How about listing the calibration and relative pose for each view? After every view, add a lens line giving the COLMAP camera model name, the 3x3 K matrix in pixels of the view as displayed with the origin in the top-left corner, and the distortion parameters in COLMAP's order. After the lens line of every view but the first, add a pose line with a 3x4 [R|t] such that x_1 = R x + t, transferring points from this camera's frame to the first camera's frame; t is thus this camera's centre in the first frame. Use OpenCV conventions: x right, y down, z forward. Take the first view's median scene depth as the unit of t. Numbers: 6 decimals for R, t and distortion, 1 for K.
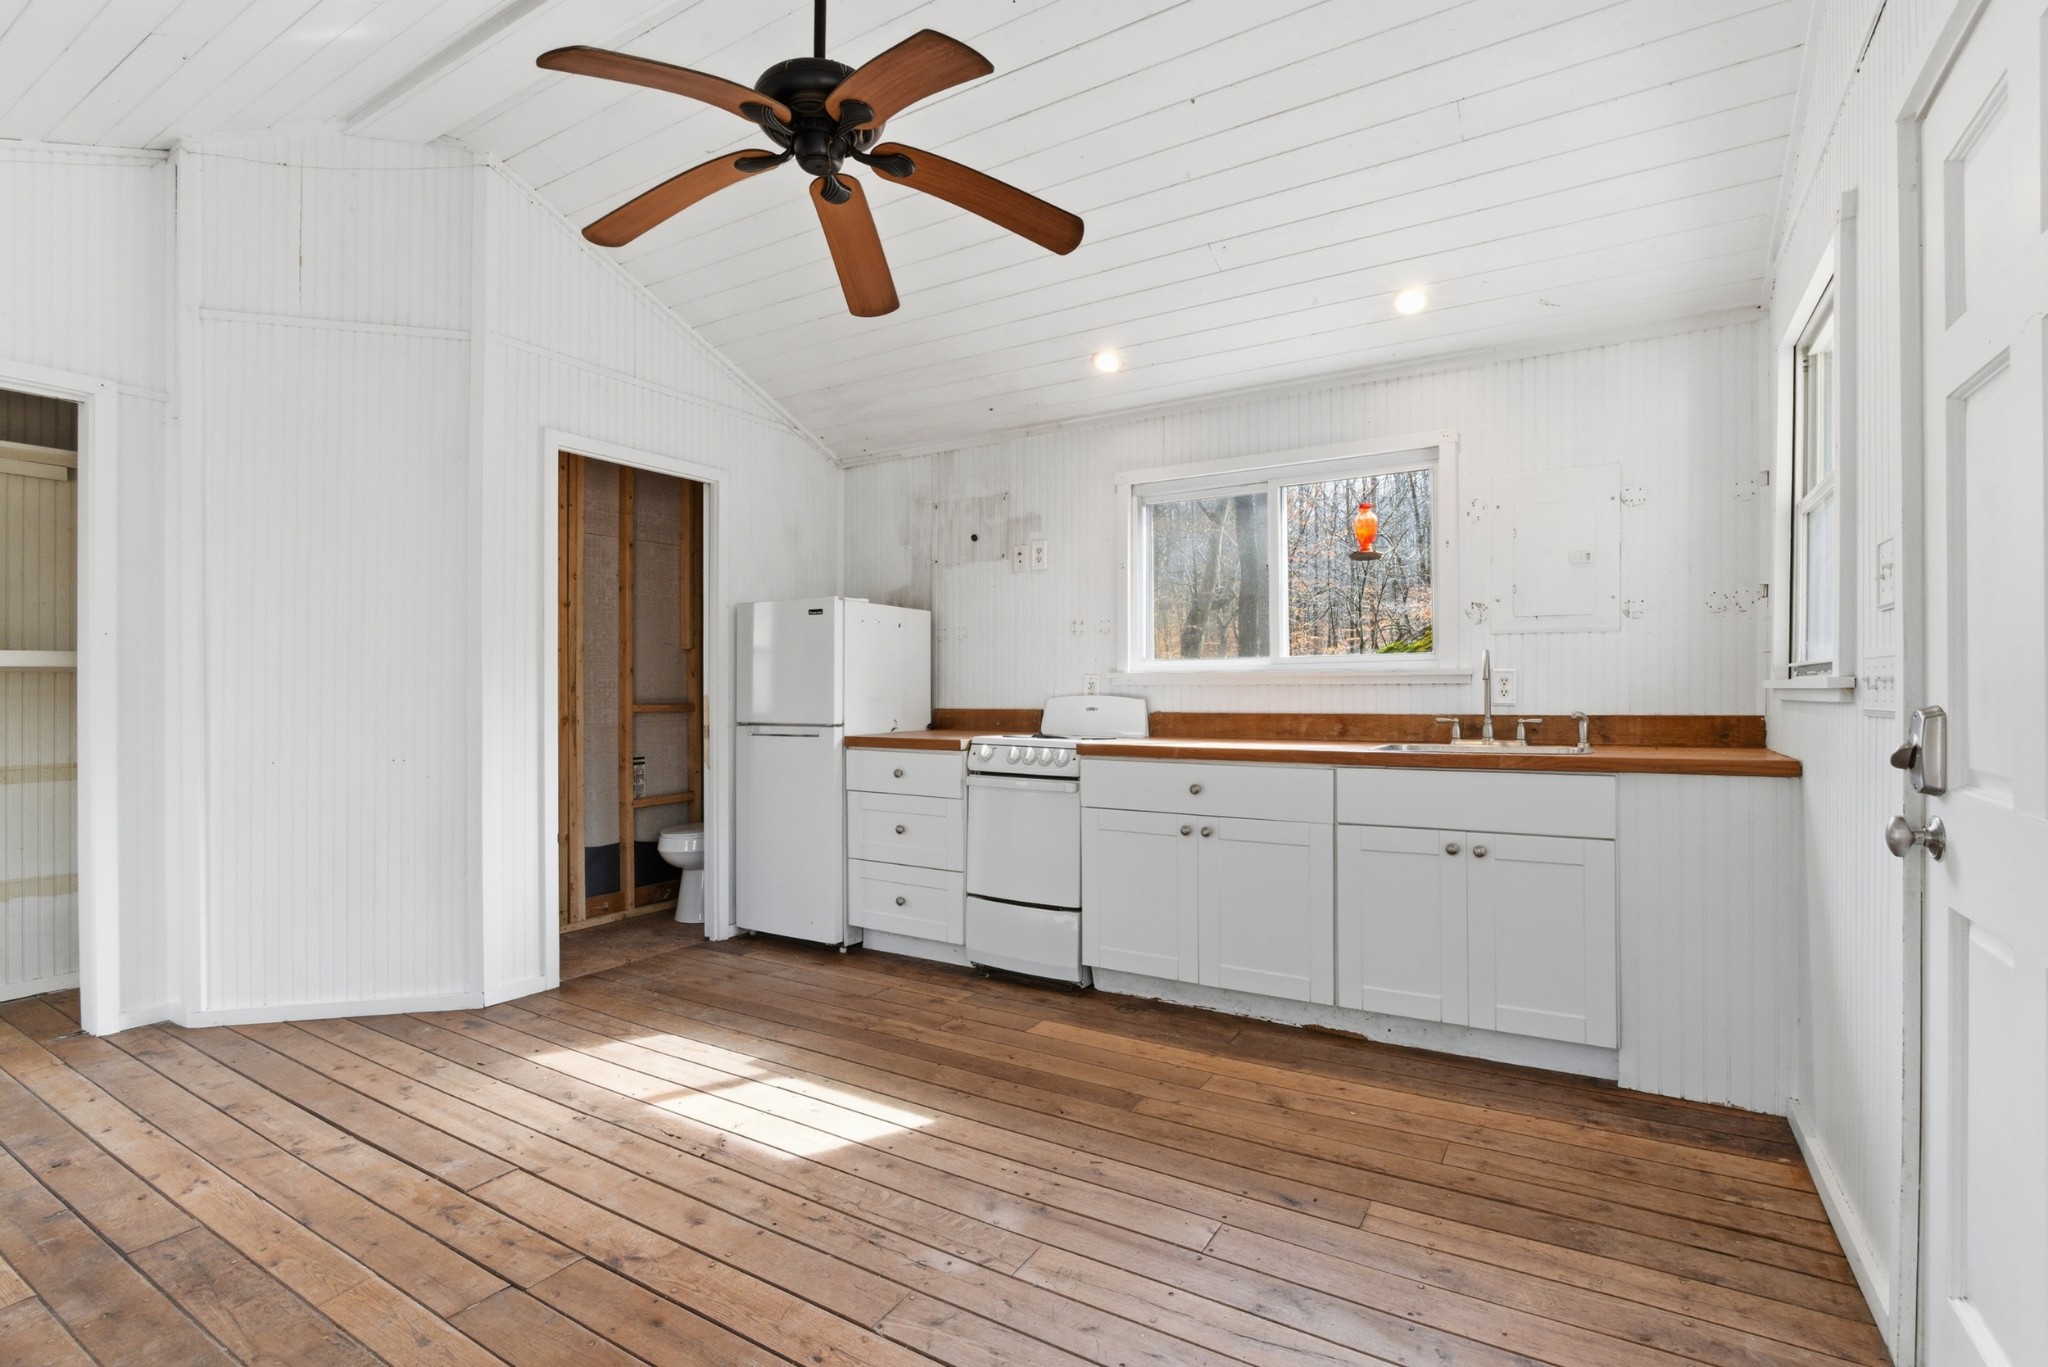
lens RADIAL K [[927.9, 0, 1030.2], [0, 927.9, 688.8], [0, 0, 1]] dist [-0.019705, 0.007182]
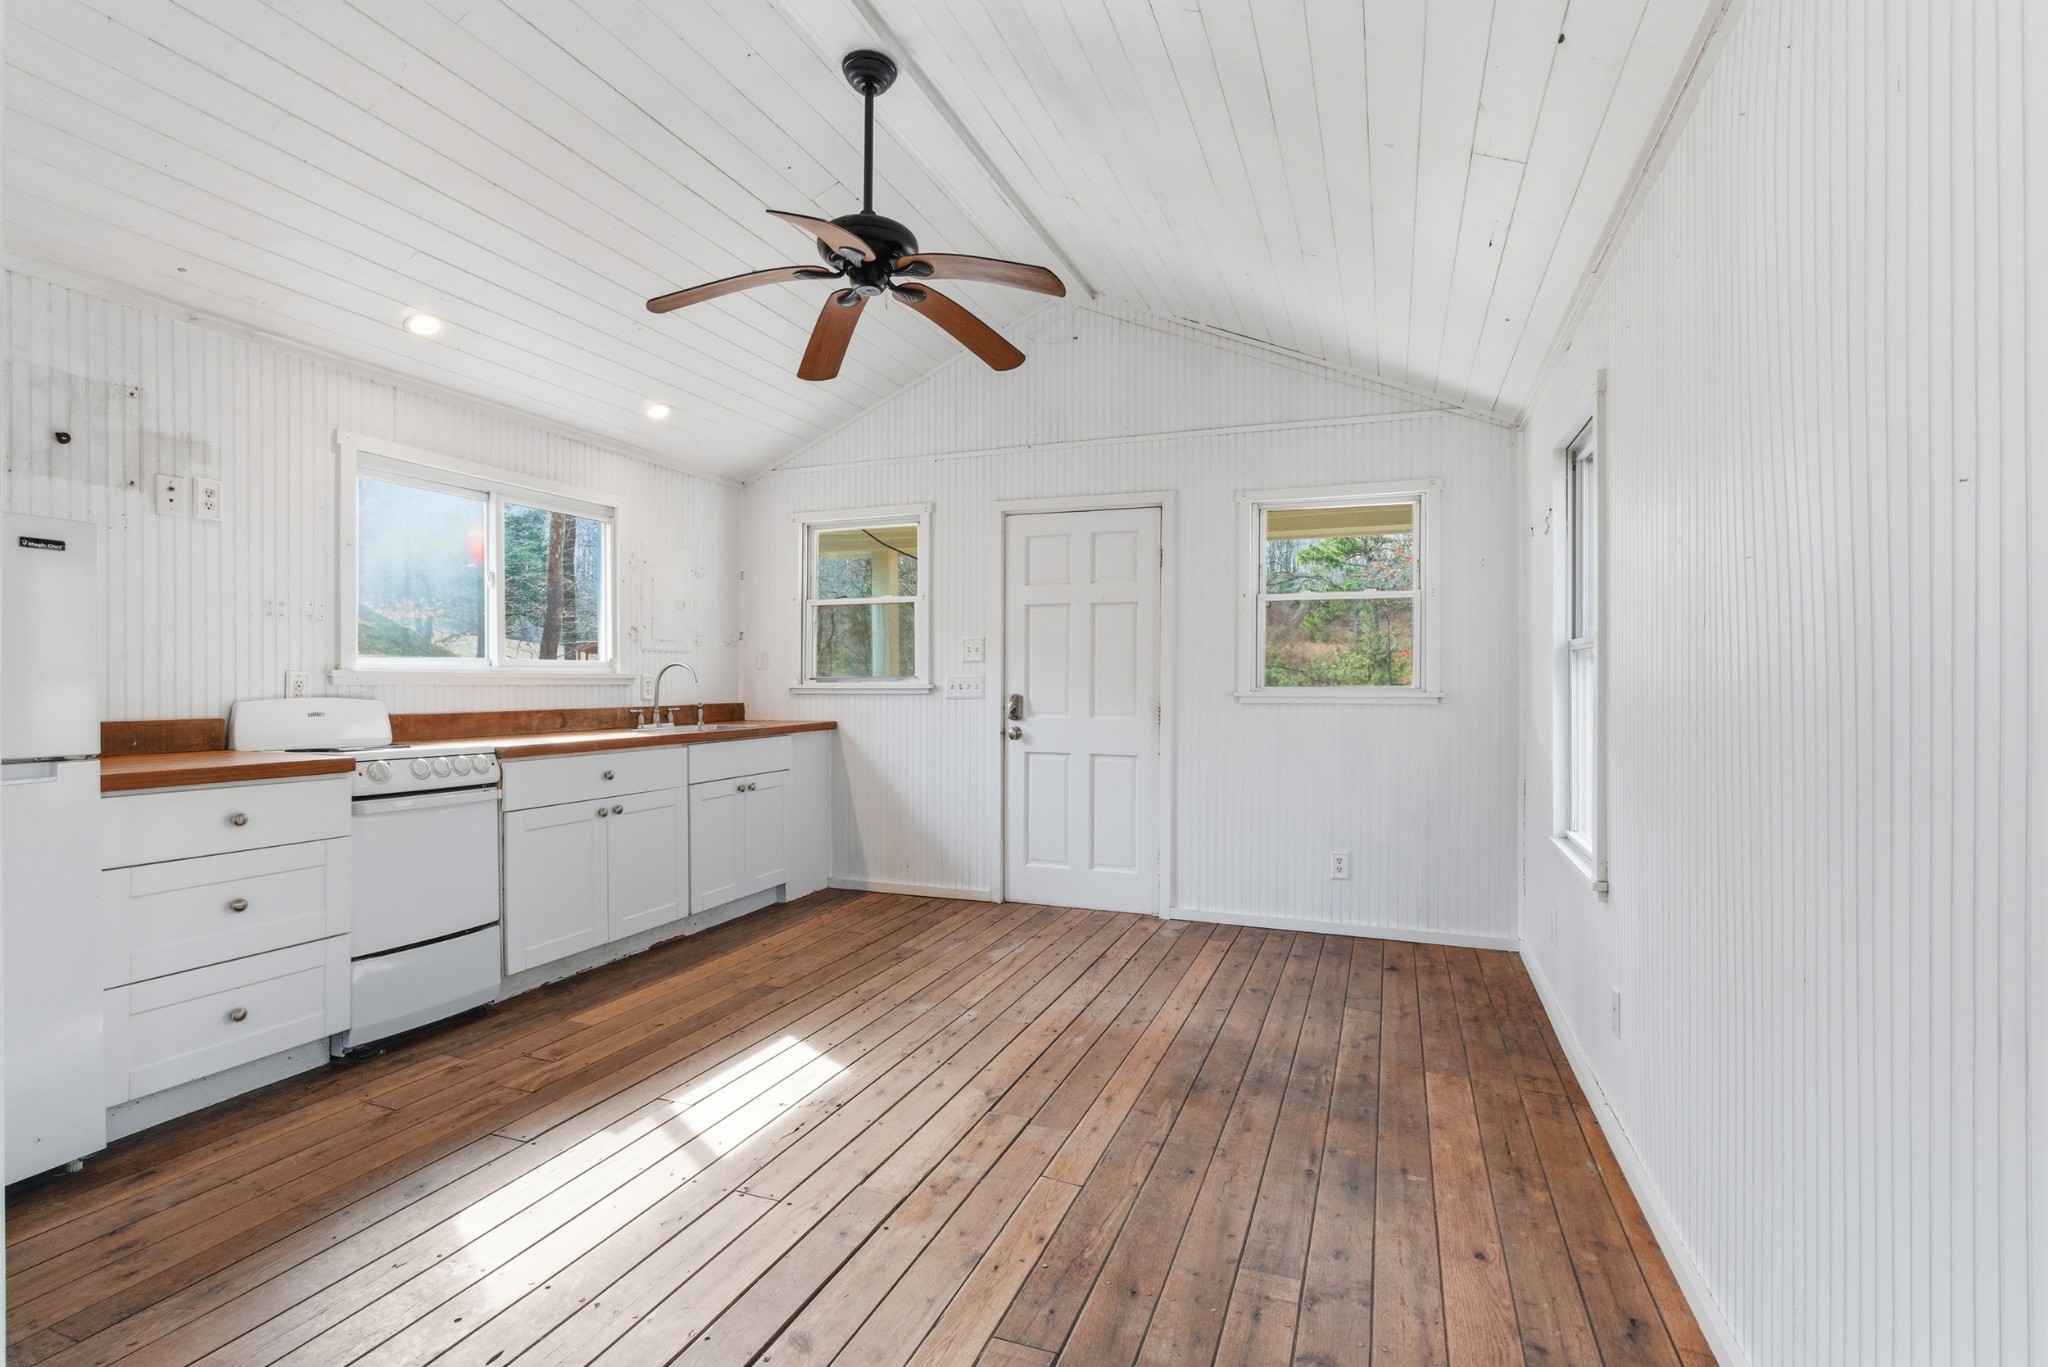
lens RADIAL K [[948.8, 0, 1024.0], [0, 948.8, 683.5], [0, 0, 1]] dist [-0.008736, 0.006319]
pose [[-0.168258, 0.003559, 0.985737, -1.130633], [-0.000469, 0.999993, -0.003690, -0.002805], [-0.985743, -0.001084, -0.168255, 0.718154]]
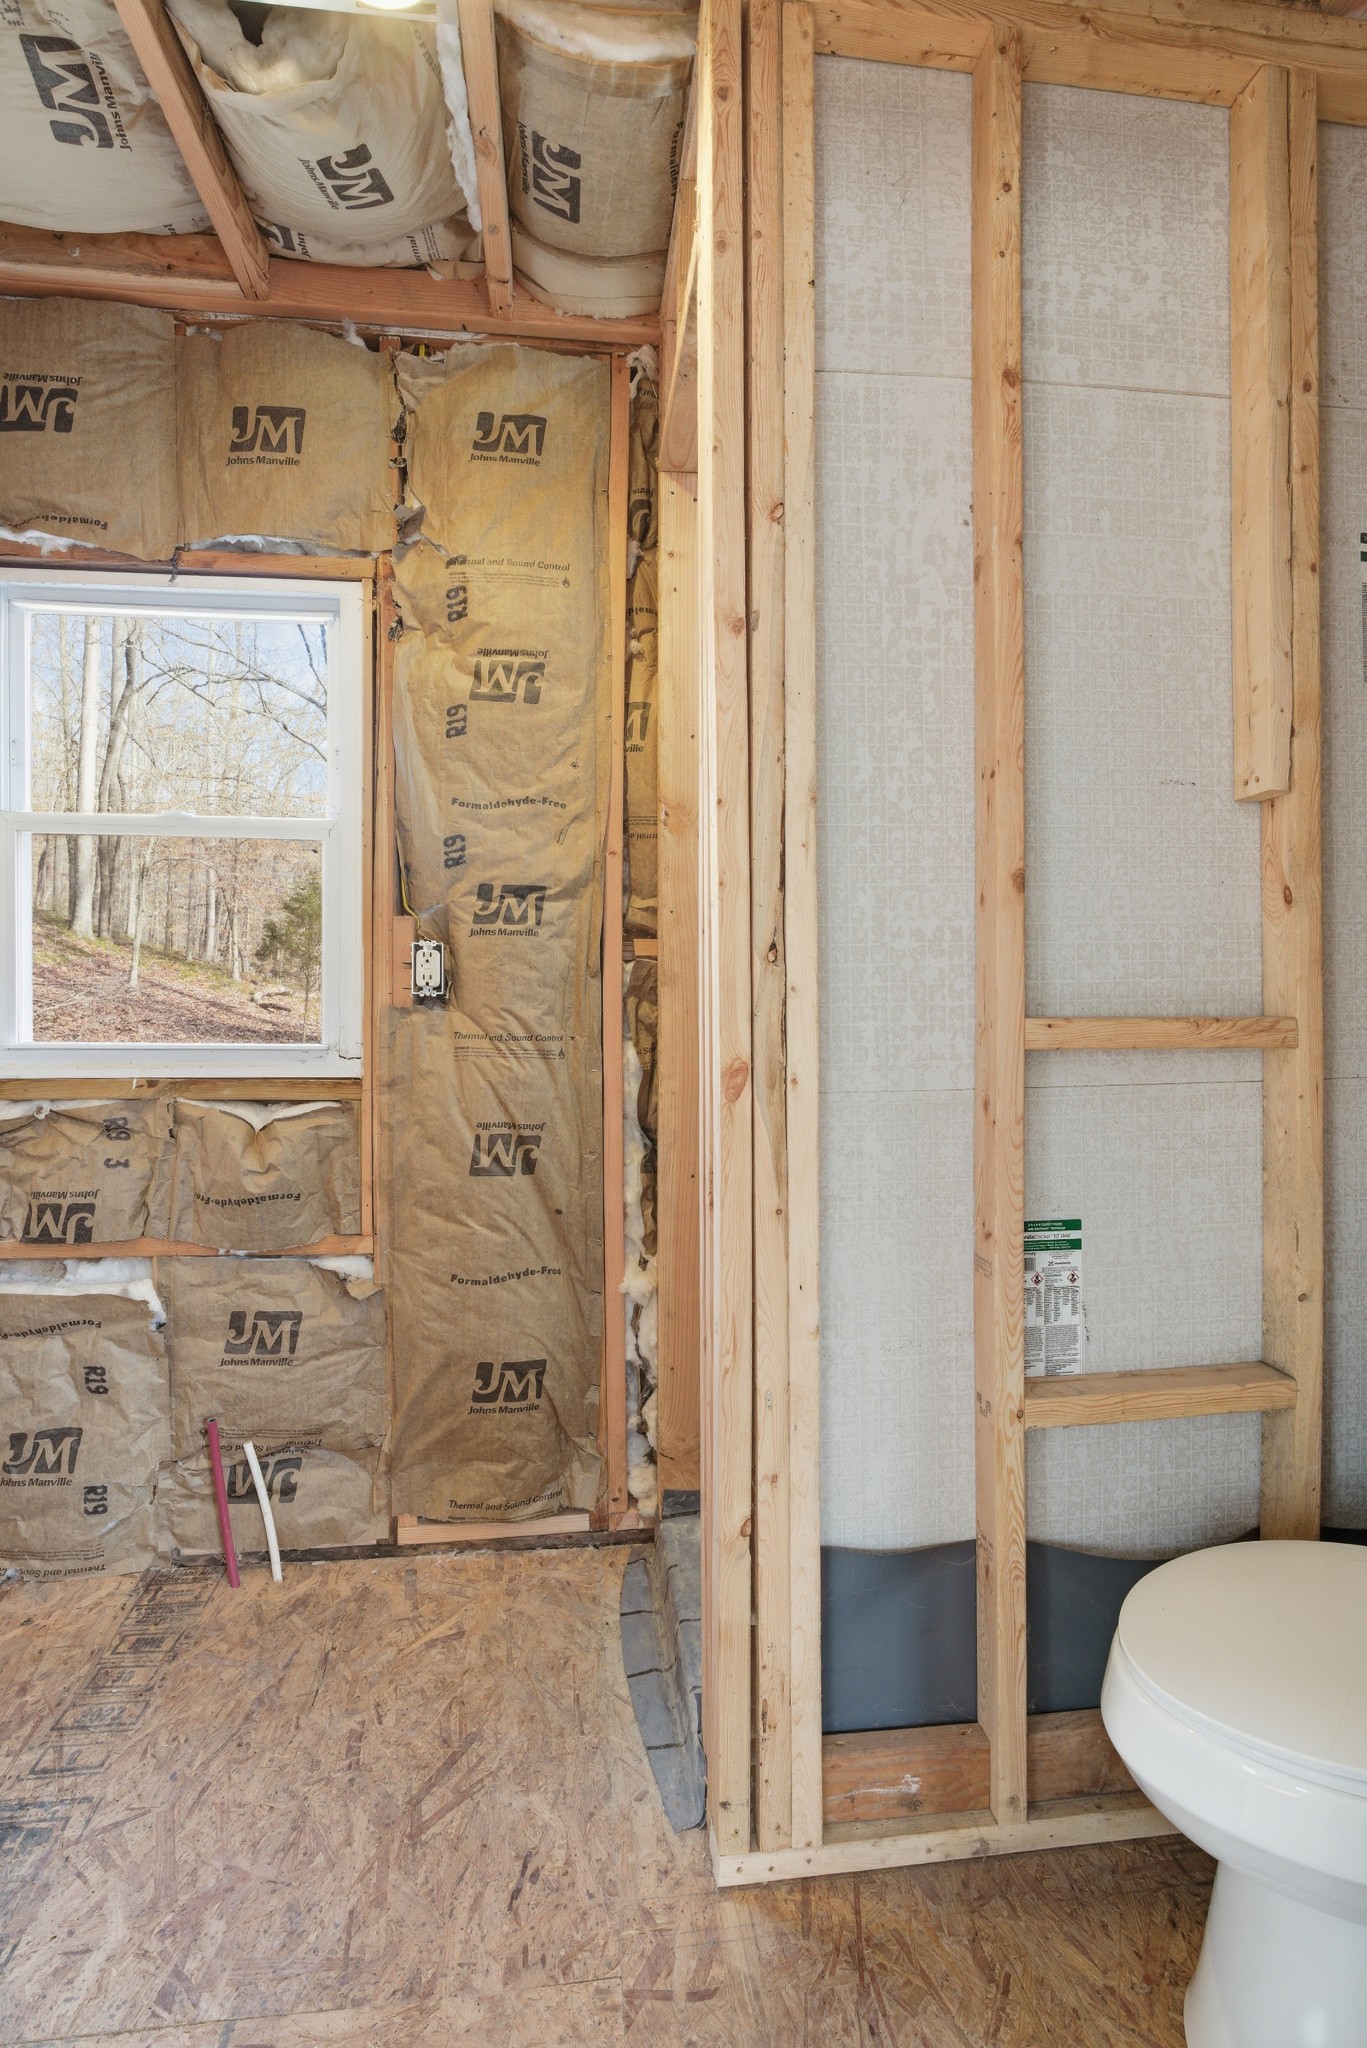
lens RADIAL K [[934.7, 0, 683.5], [0, 934.7, 1024.0], [0, 0, 1]] dist [-0.017315, 0.005280]
pose [[0.617969, 0.005336, -0.786184, -0.446254], [0.001486, 0.999967, 0.007955, 0.025314], [0.786201, -0.006084, 0.617941, 1.193378]]
